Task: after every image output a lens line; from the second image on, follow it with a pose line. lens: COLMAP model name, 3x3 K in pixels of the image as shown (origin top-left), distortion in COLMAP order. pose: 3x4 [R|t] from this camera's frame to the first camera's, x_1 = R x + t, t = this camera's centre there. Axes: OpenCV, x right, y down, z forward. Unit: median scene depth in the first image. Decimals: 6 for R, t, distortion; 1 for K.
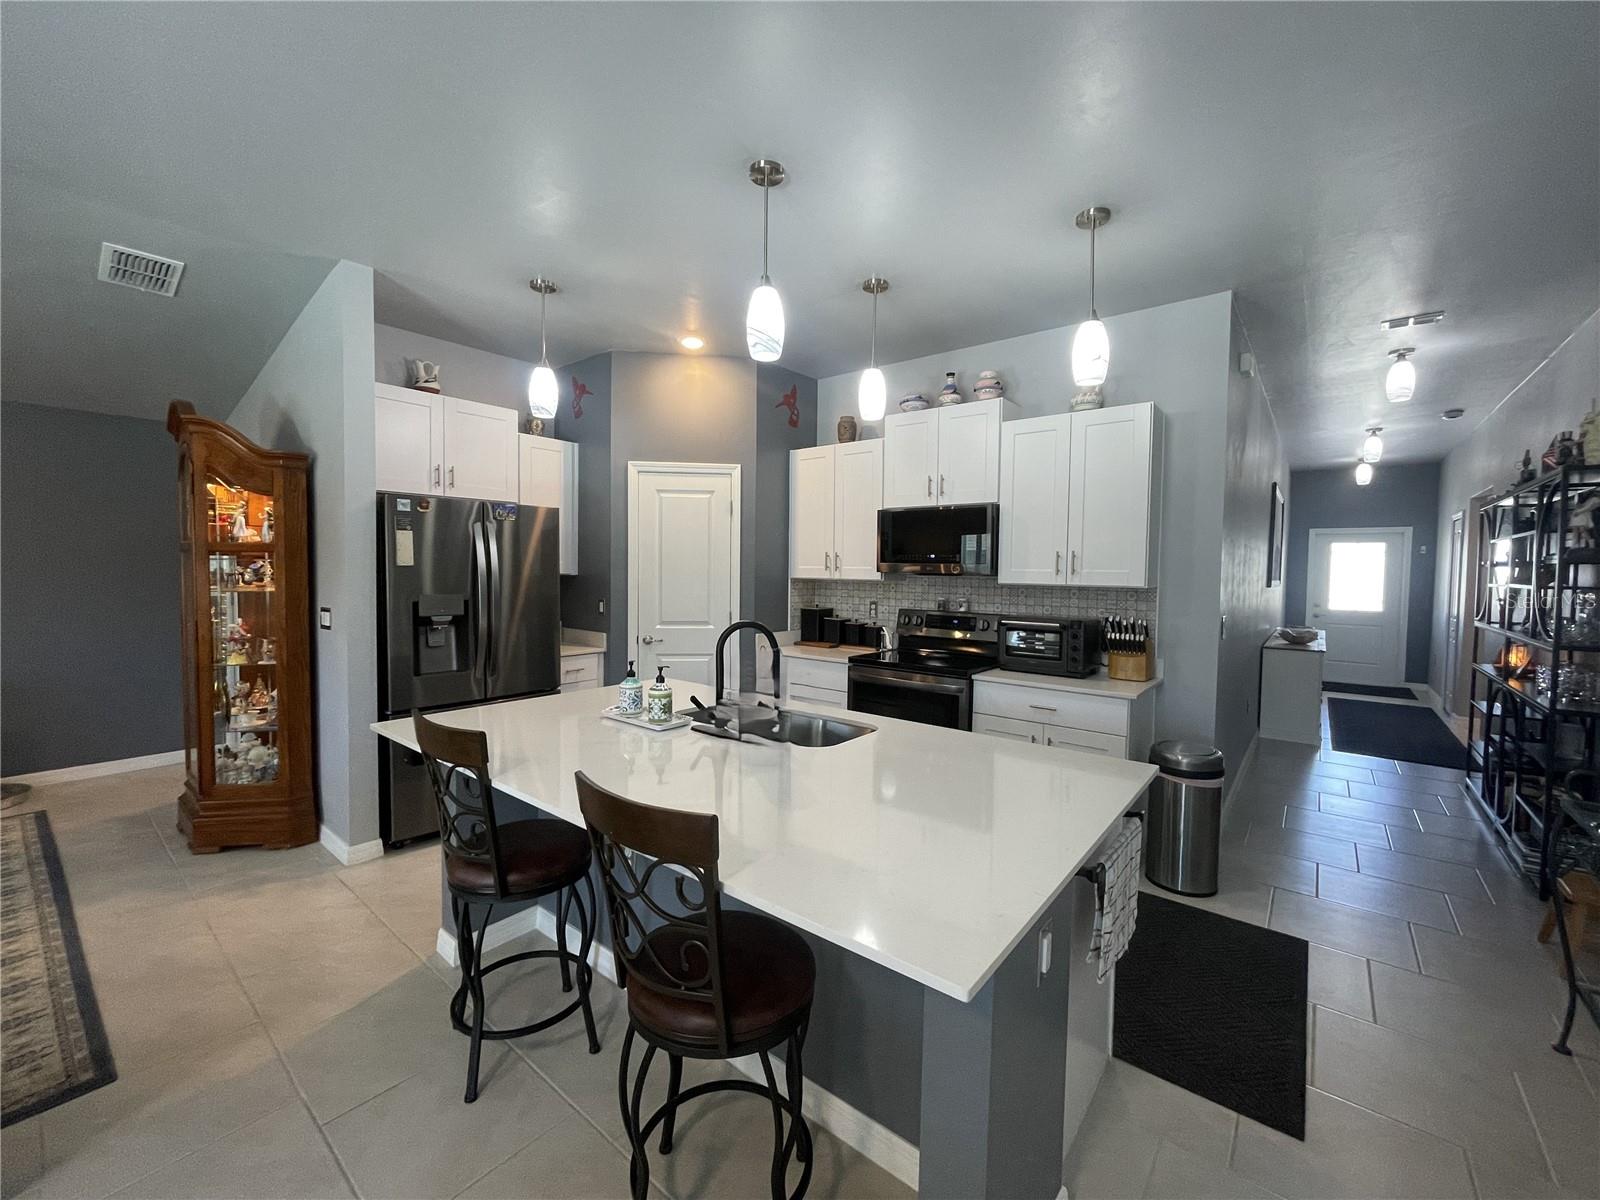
lens RADIAL K [[646.4, 0, 798.8], [0, 646.4, 596.6], [0, 0, 1]] dist [-0.001309, 0.000546]
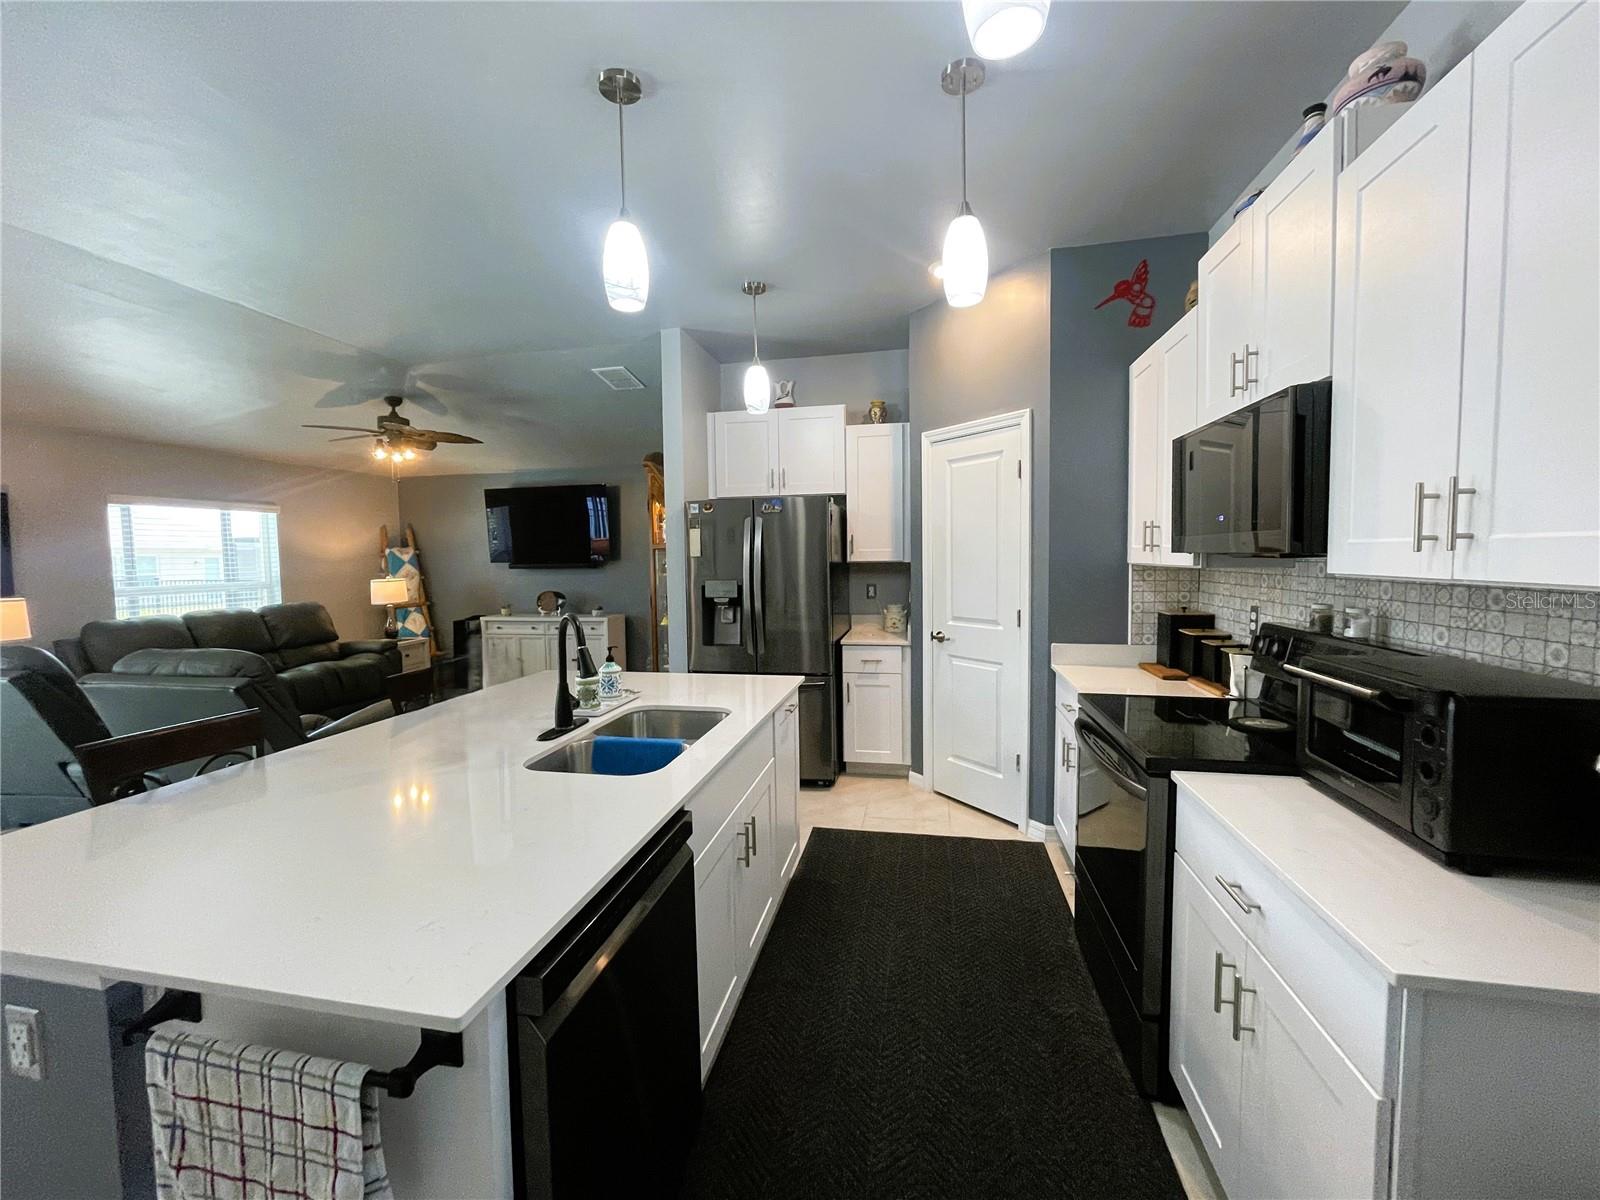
lens RADIAL K [[645.2, 0, 799.5], [0, 645.2, 594.3], [0, 0, 1]] dist [-0.001818, -0.000166]
pose [[0.463253, 0.034967, -0.885536, 0.457444], [-0.020705, 0.999376, 0.028631, -0.011320], [0.885984, 0.005071, 0.463688, 0.456446]]
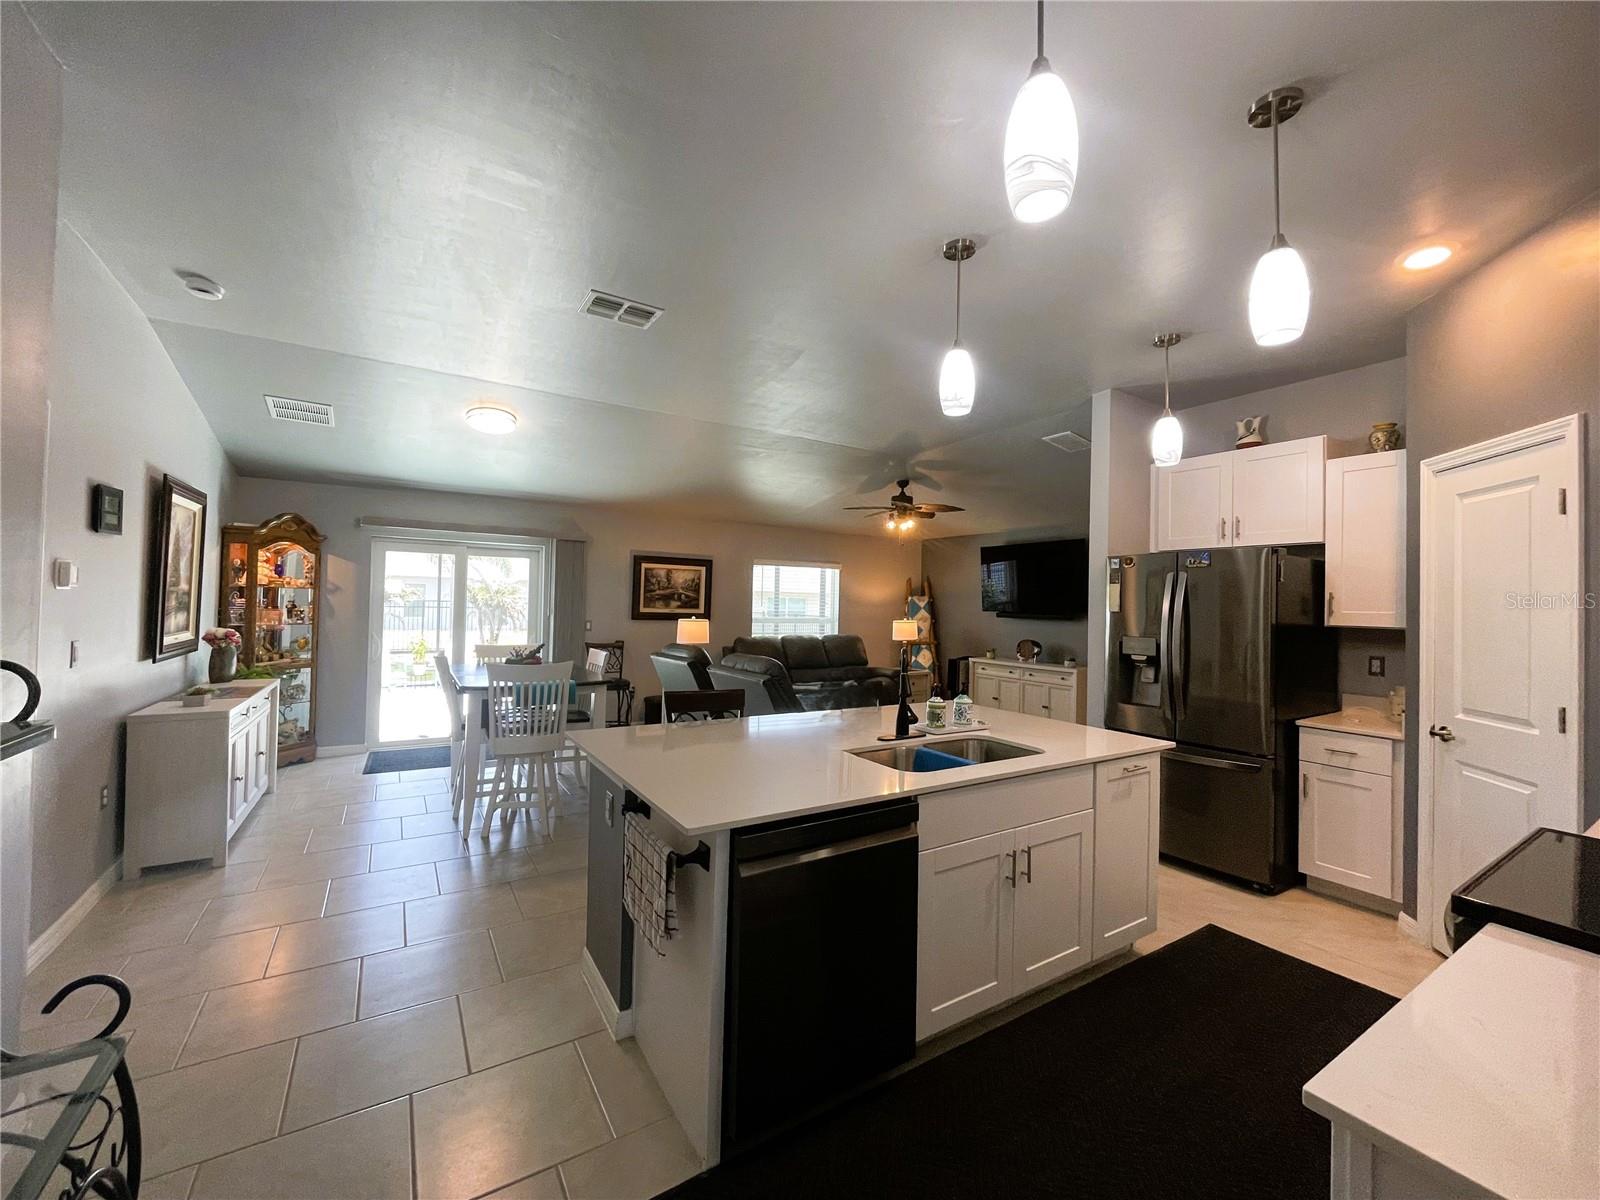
lens RADIAL K [[646.4, 0, 798.8], [0, 646.4, 596.6], [0, 0, 1]] dist [-0.001309, 0.000546]
pose [[-0.320028, -0.030279, -0.946924, 0.590376], [-0.070419, 0.997485, -0.008096, -0.018103], [0.944787, 0.064090, -0.321355, 0.628971]]
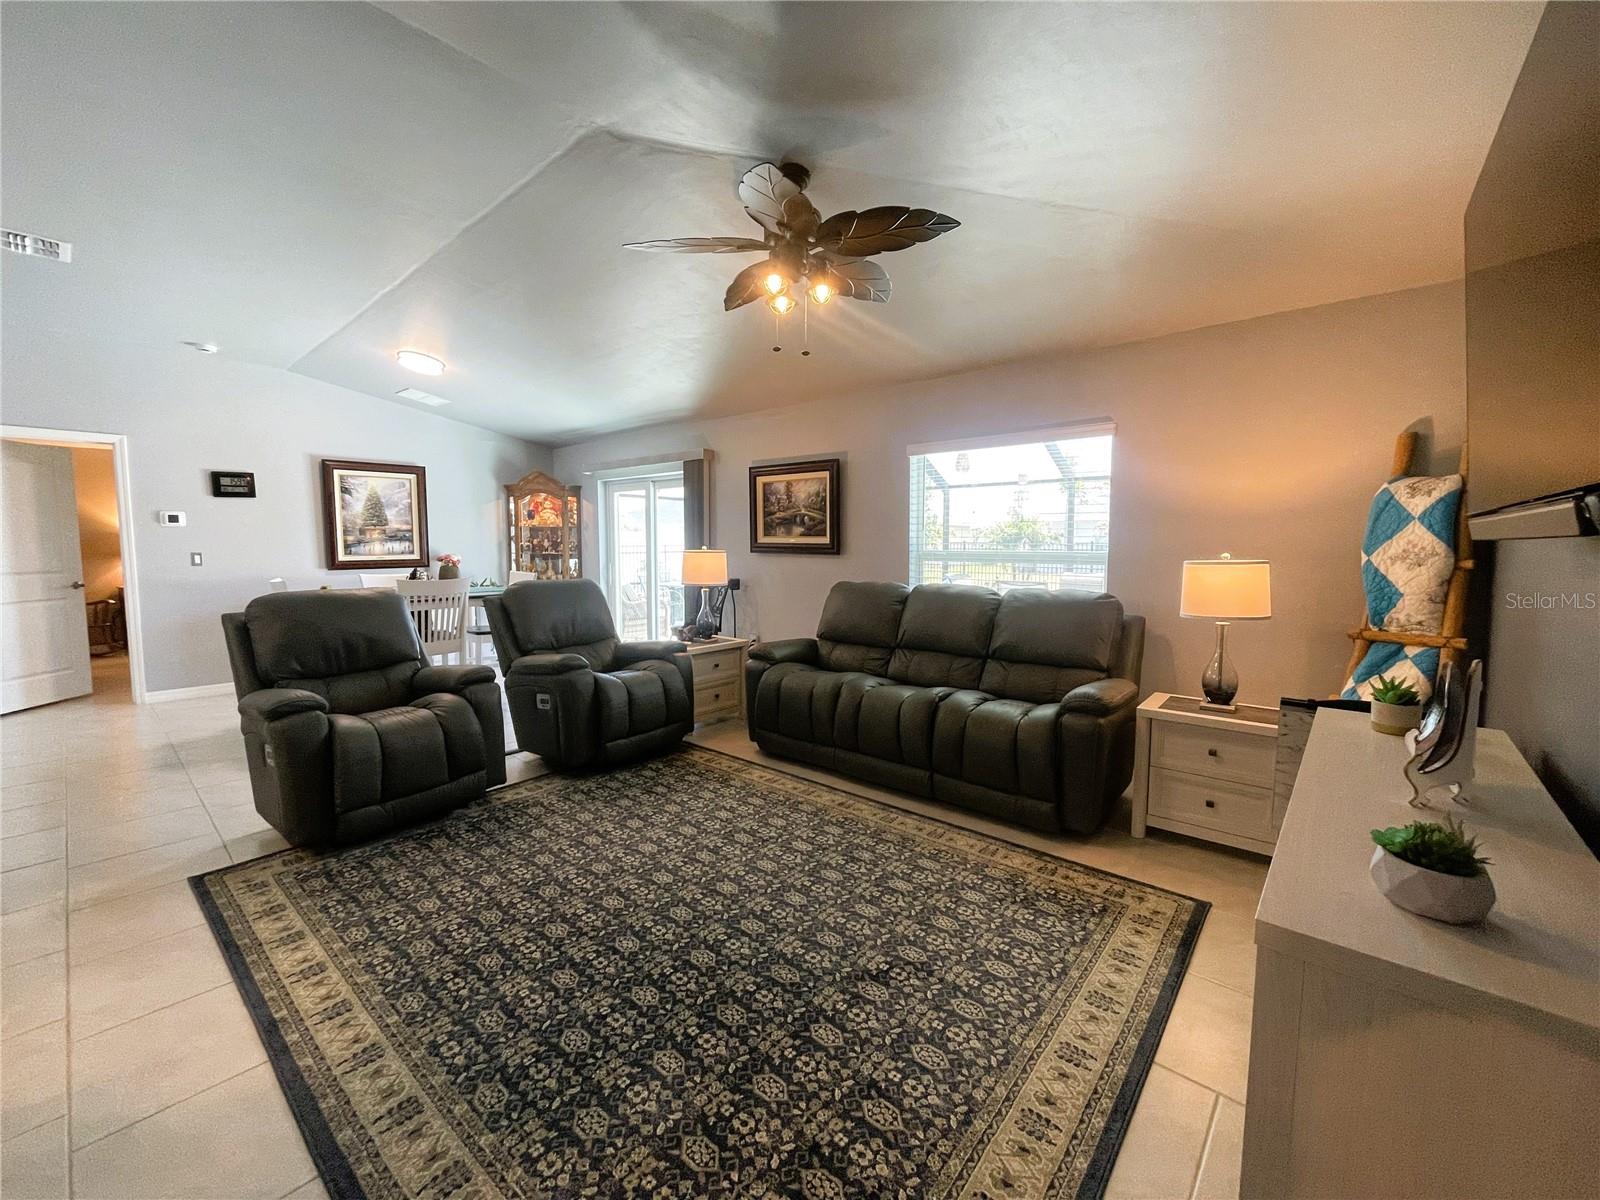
lens RADIAL K [[646.4, 0, 798.8], [0, 646.4, 596.6], [0, 0, 1]] dist [-0.001309, 0.000546]
pose [[-0.999218, -0.017201, 0.035608, -1.059128], [-0.012355, 0.991158, 0.132111, -0.026436], [-0.037566, 0.131568, -0.990595, 0.988772]]
